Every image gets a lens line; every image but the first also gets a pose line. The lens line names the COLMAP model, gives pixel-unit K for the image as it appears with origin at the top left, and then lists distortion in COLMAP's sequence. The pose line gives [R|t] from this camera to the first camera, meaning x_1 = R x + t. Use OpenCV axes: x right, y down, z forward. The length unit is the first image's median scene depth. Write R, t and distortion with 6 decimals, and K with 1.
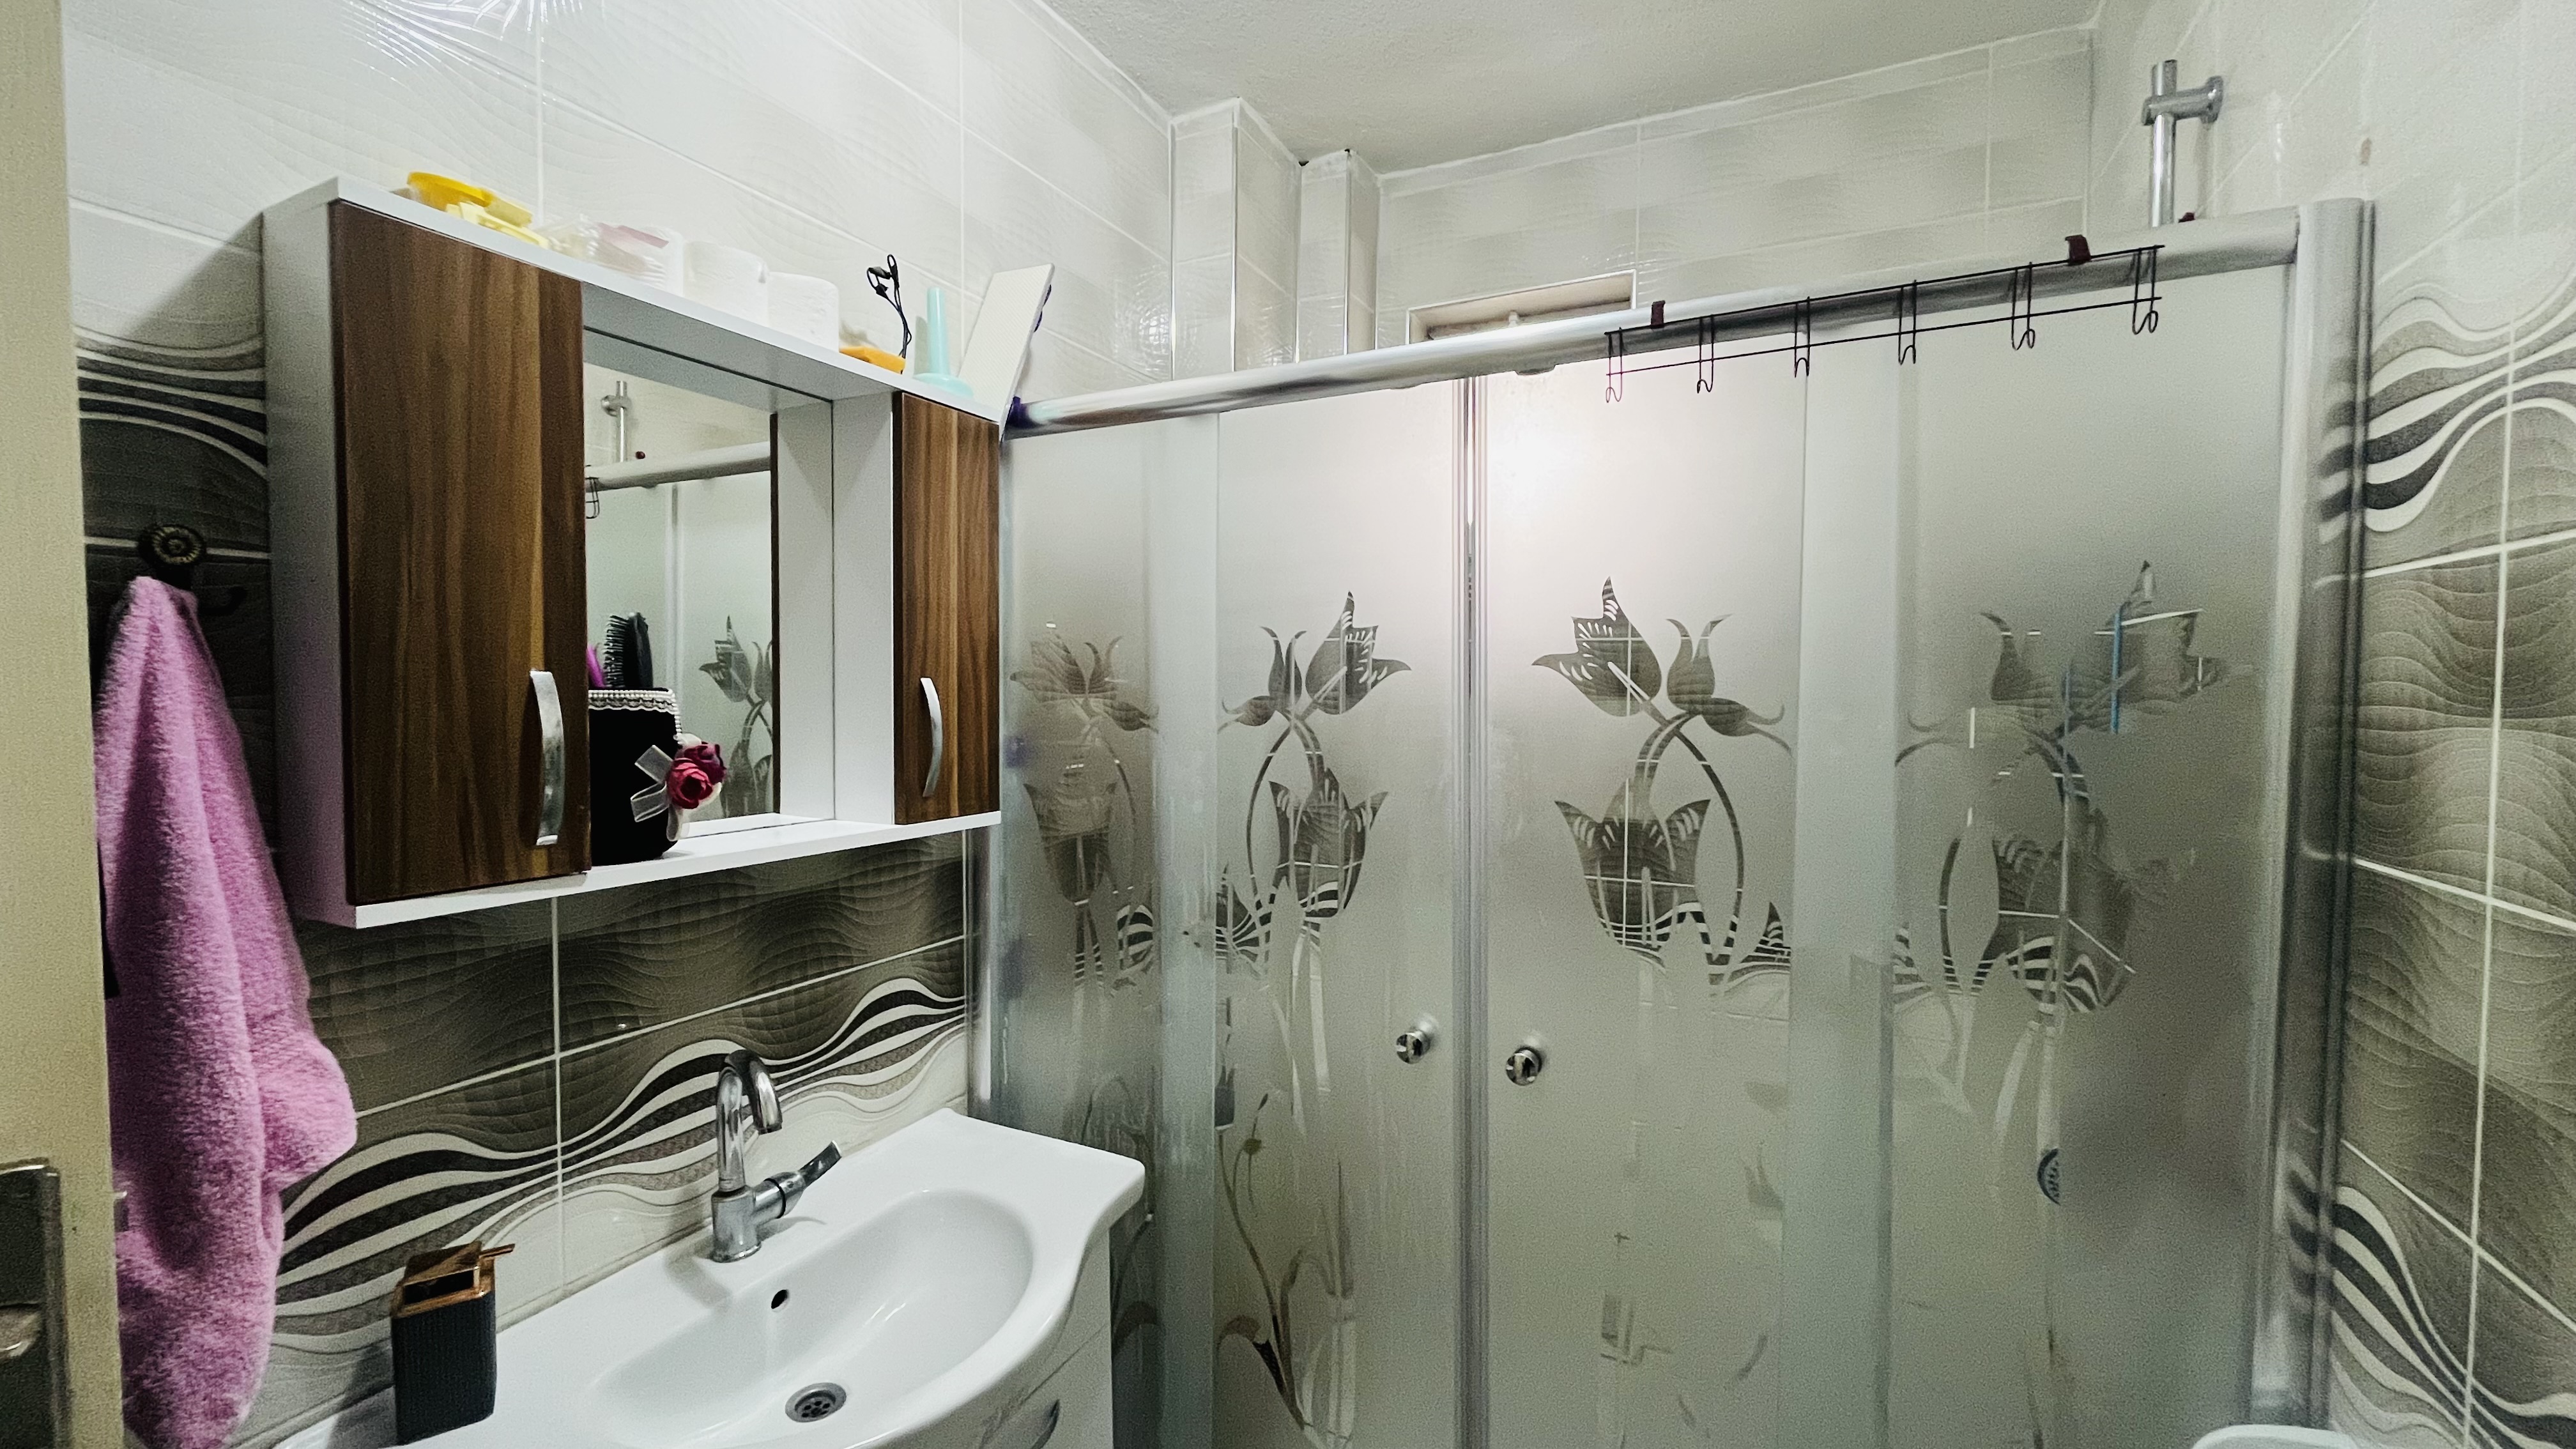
lens RADIAL K [[1035.3, 0, 1282.8], [0, 1035.3, 722.4], [0, 0, 1]] dist [-0.001654, 0.000261]
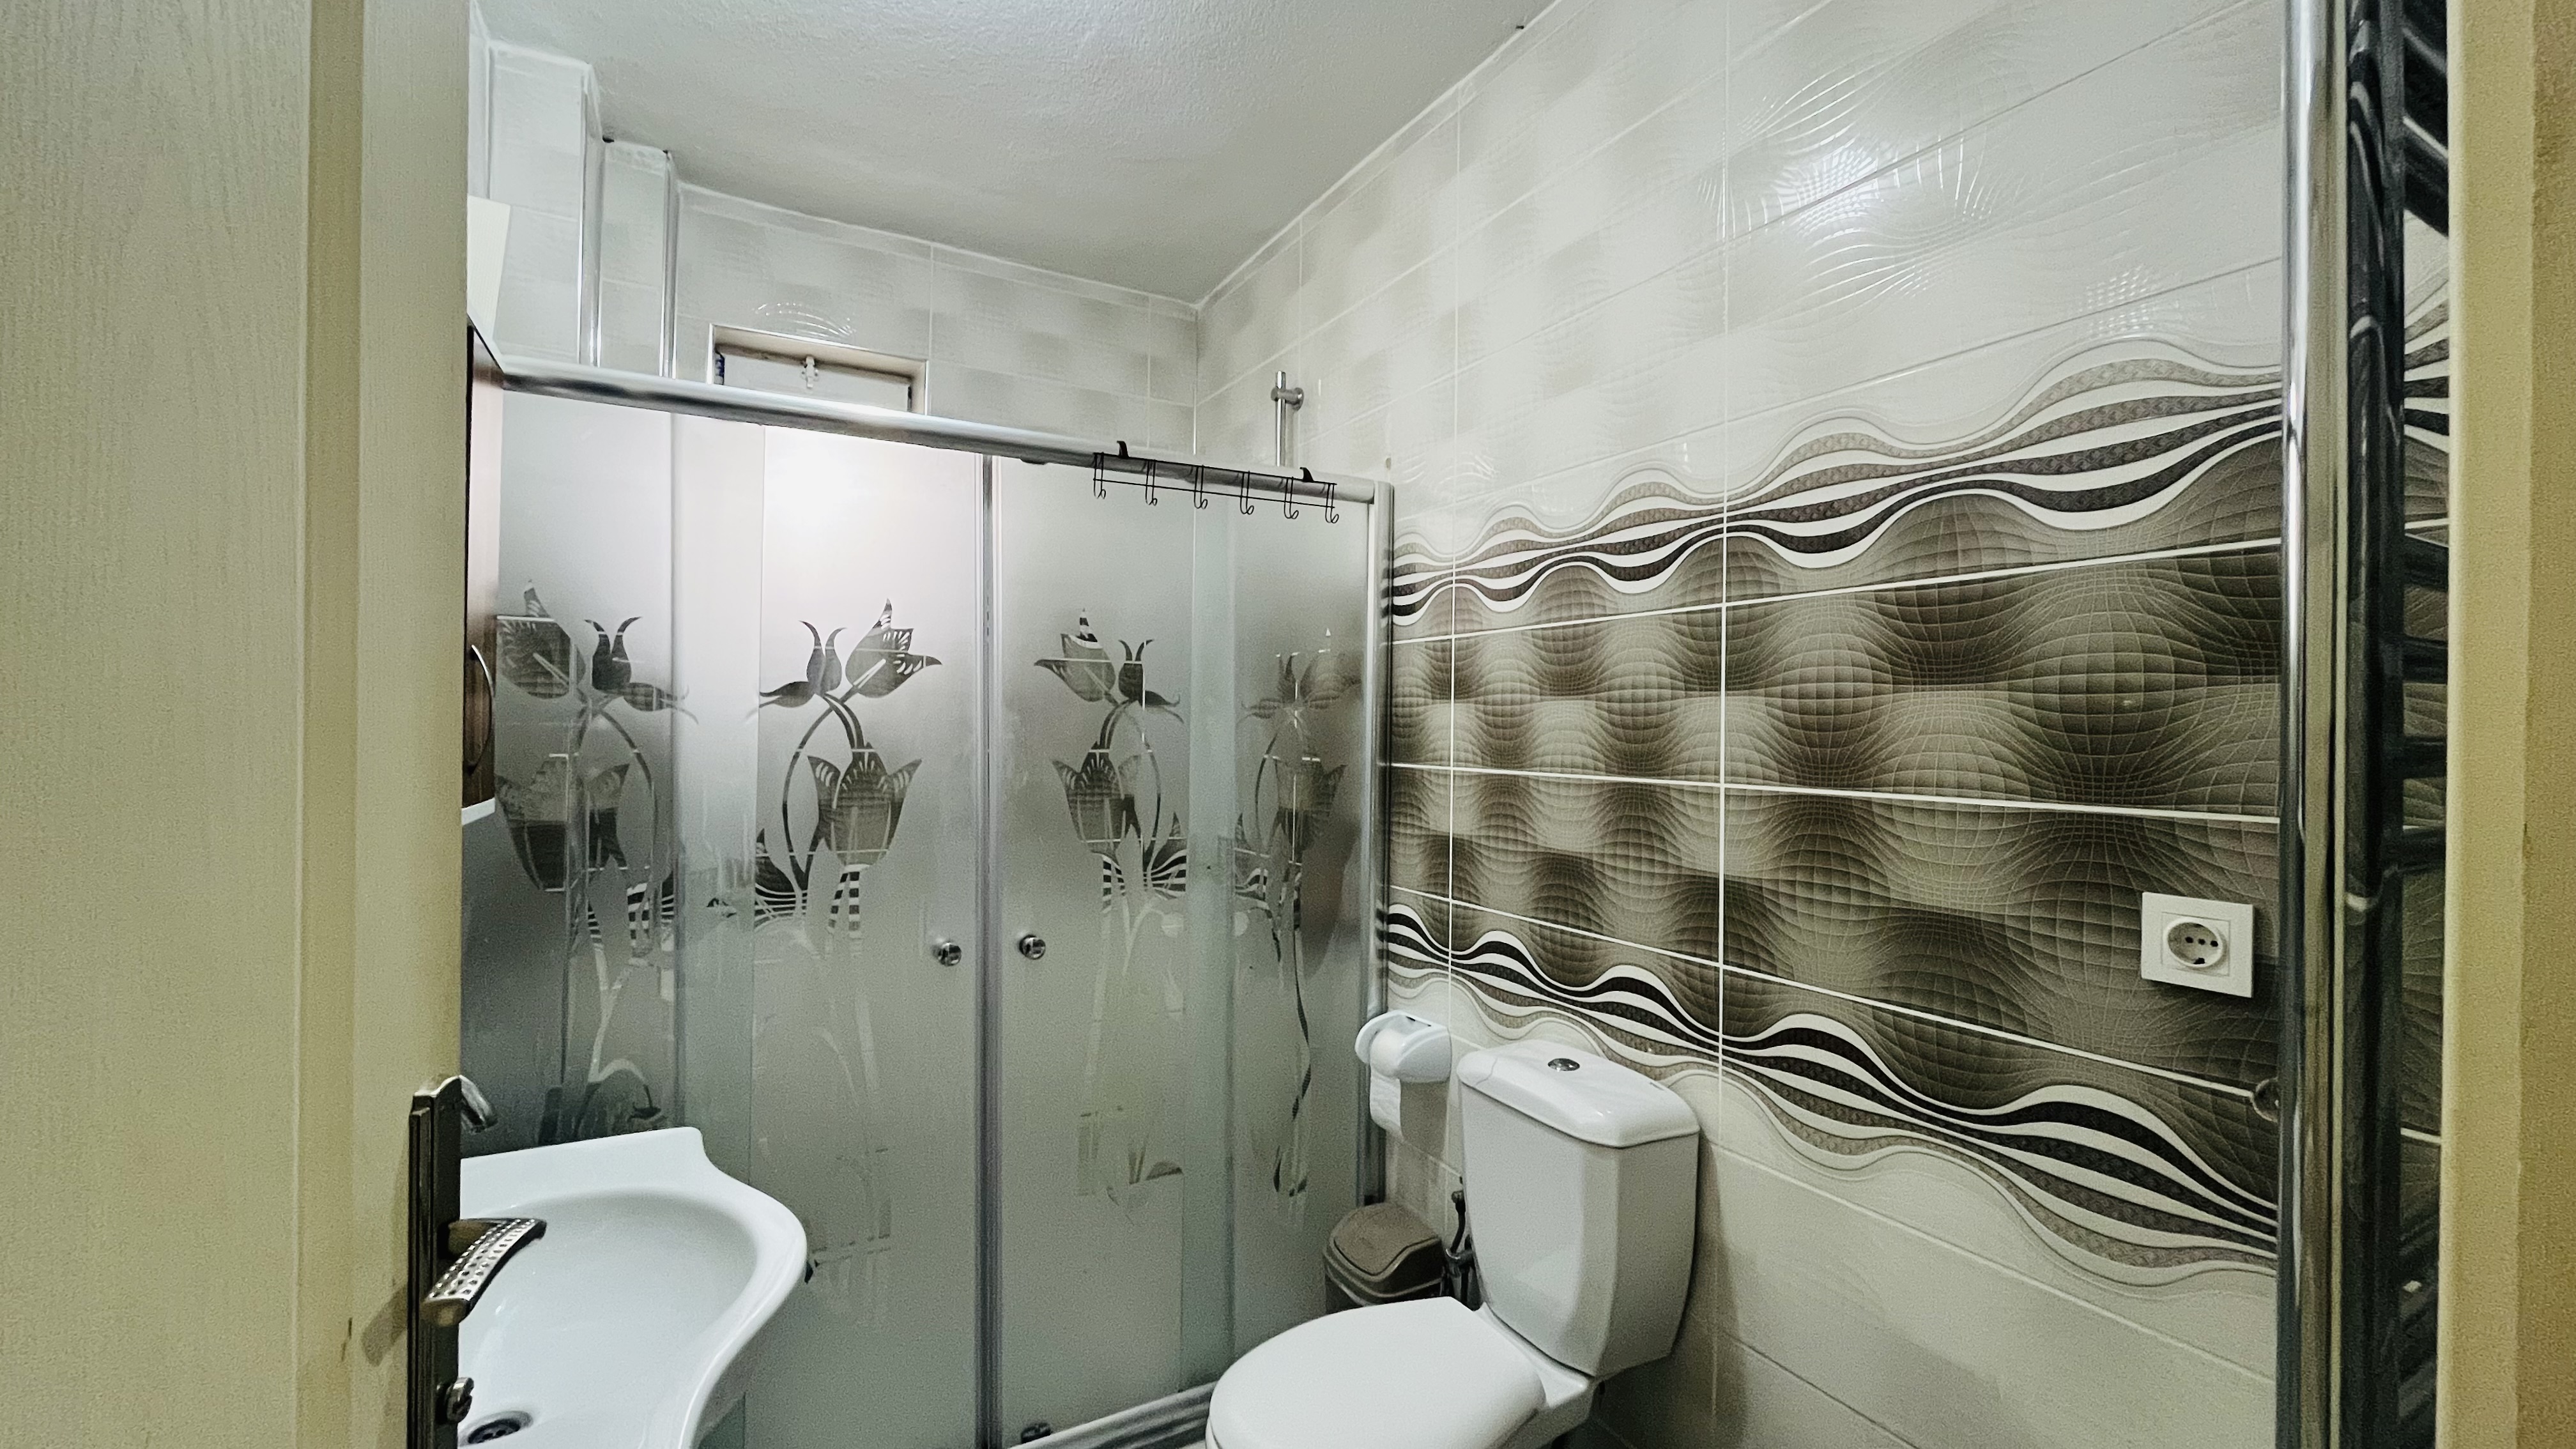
lens RADIAL K [[1035.3, 0, 1294.1], [0, 1035.3, 725.9], [0, 0, 1]] dist [-0.001654, 0.000261]
pose [[0.567300, 0.004792, 0.823497, -0.772702], [0.018014, 0.999672, -0.018227, 0.064406], [-0.823314, 0.025174, 0.567028, -0.110952]]
